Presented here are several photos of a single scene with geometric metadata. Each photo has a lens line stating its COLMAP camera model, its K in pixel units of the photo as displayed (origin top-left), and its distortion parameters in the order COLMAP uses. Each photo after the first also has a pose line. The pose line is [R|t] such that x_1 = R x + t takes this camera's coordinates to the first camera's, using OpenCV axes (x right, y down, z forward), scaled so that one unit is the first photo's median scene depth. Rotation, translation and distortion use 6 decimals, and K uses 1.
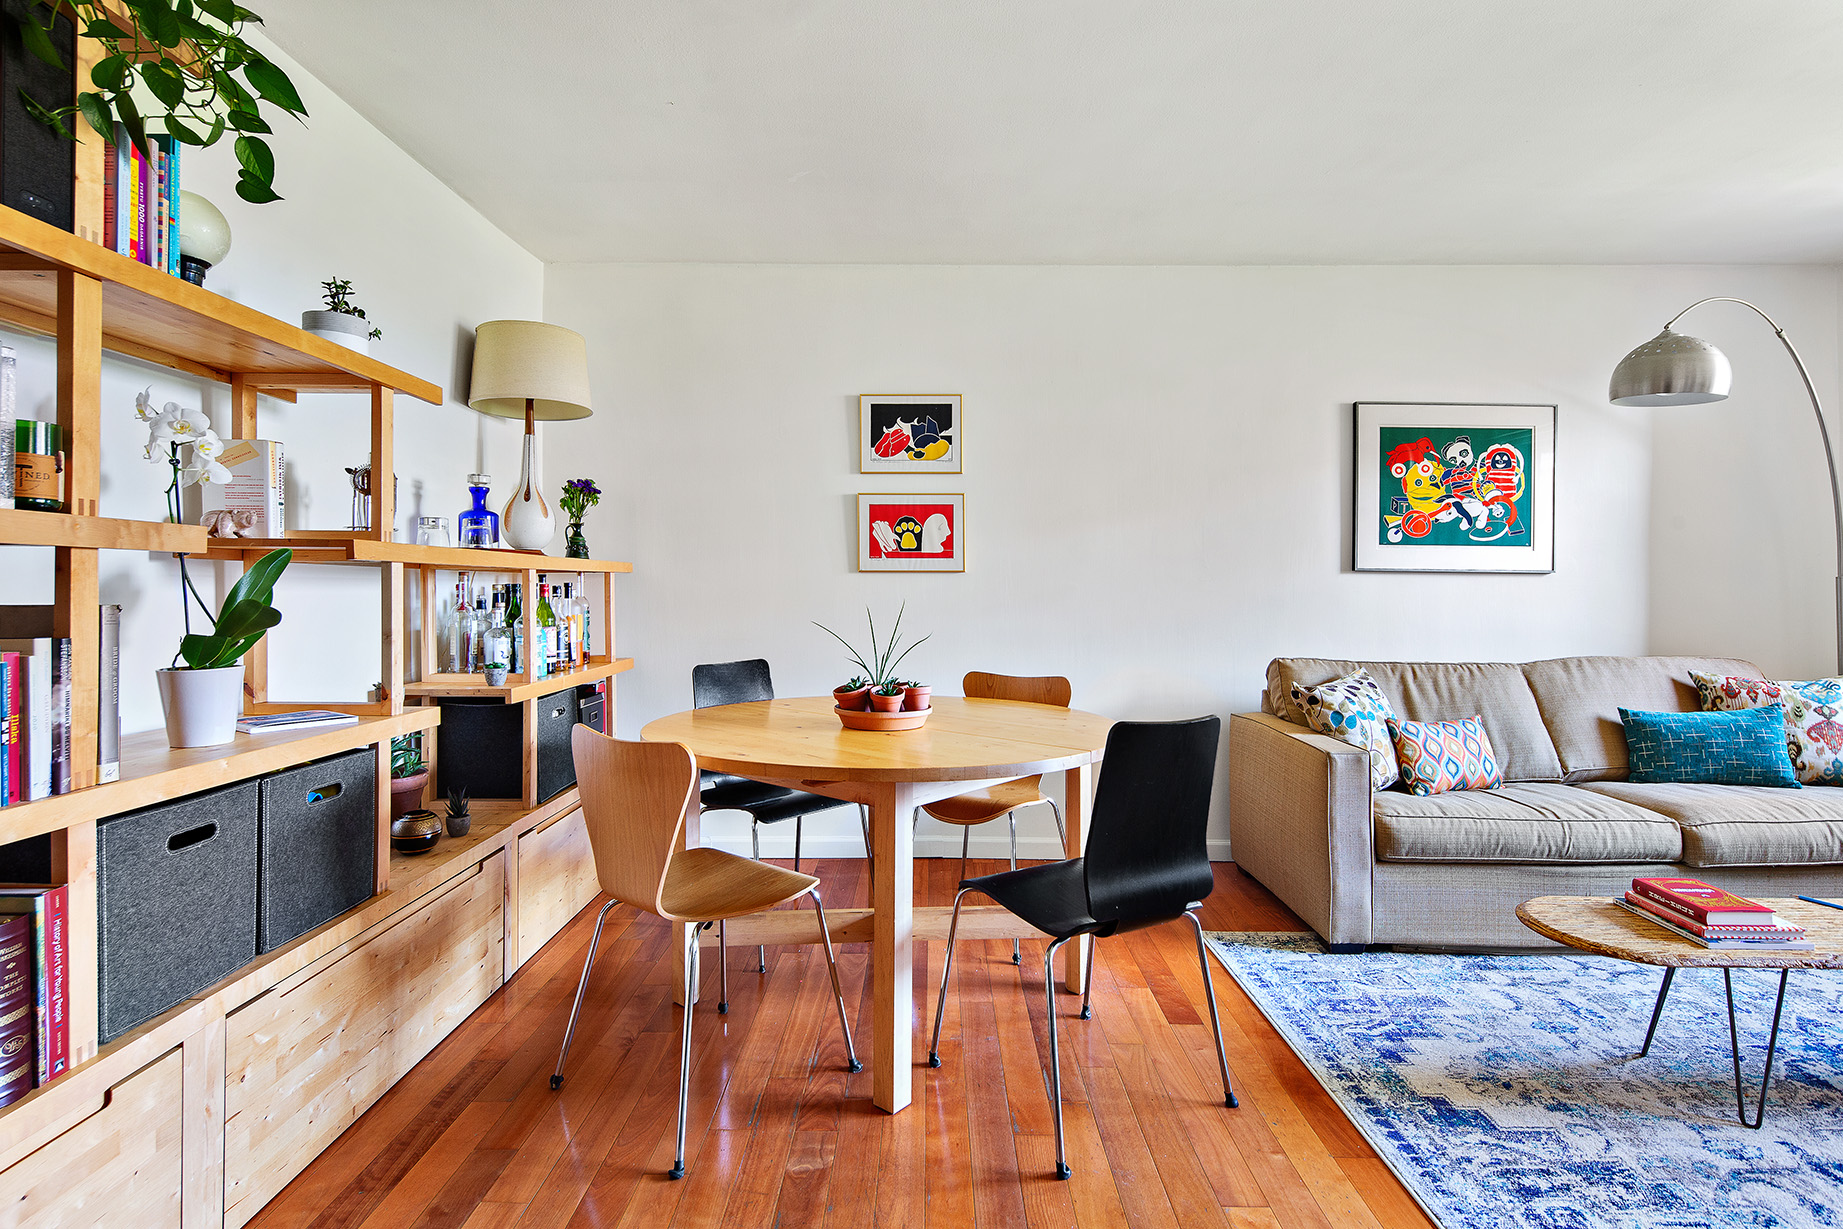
lens RADIAL K [[896.4, 0, 916.1], [0, 896.4, 601.4], [0, 0, 1]] dist [-0.002467, 0.000026]
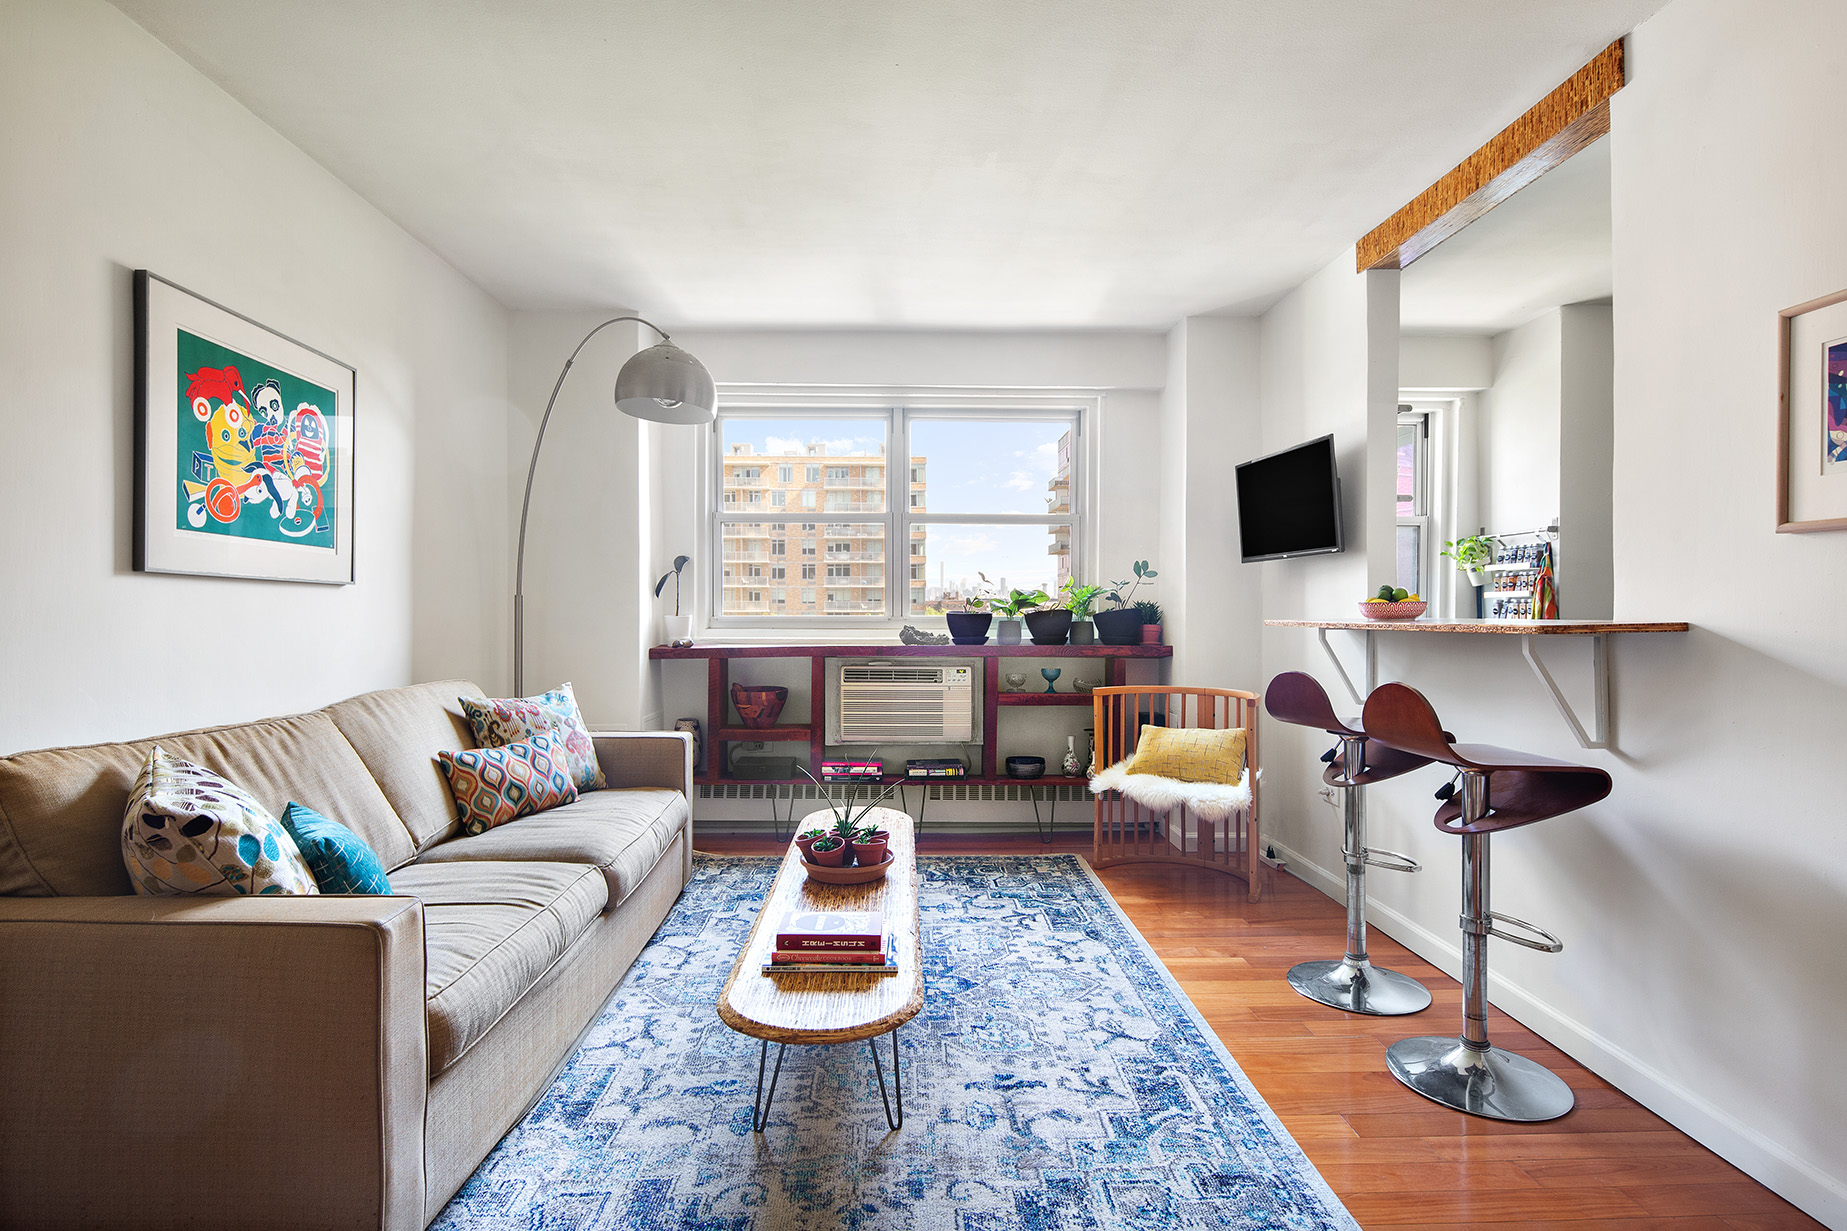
lens RADIAL K [[898.4, 0, 921.9], [0, 898.4, 616.4], [0, 0, 1]] dist [-0.002467, 0.000026]
pose [[-0.046677, -0.009946, 0.998861, -0.092793], [0.005247, 0.999934, 0.010202, -0.009560], [-0.998896, 0.005717, -0.046621, 0.541440]]
